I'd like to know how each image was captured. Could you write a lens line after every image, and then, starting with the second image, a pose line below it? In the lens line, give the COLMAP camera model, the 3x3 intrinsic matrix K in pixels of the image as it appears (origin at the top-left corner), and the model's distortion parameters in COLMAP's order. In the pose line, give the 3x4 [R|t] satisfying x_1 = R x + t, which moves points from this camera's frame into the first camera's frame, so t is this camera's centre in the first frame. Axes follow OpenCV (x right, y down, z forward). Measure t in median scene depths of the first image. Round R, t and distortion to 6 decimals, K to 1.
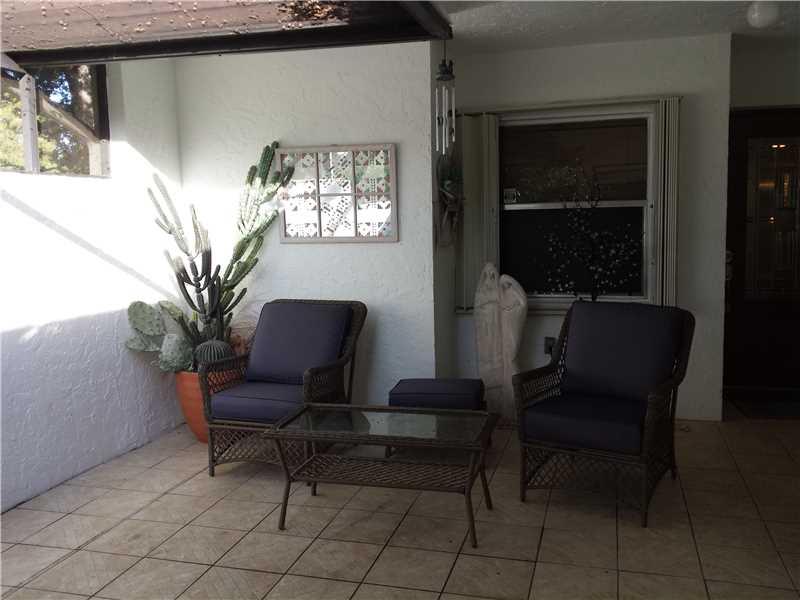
lens RADIAL K [[731.4, 0, 408.7], [0, 731.4, 297.4], [0, 0, 1]] dist [0.016442, 0.000000]
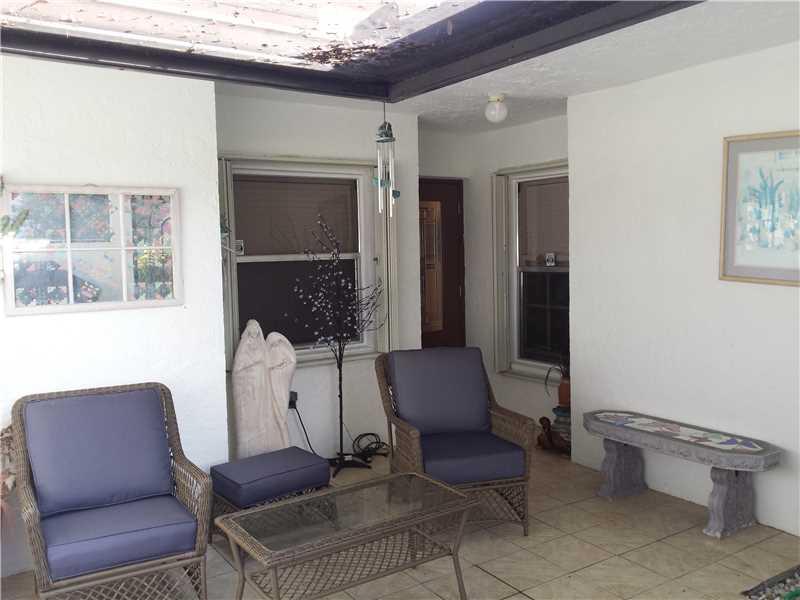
lens RADIAL K [[731.4, 0, 407.4], [0, 731.4, 298.5], [0, 0, 1]] dist [0.016442, 0.000000]
pose [[0.657862, -0.052592, 0.751300, -0.486774], [0.087817, 0.996111, -0.007166, -0.055057], [-0.748001, 0.070692, 0.659922, 0.244509]]
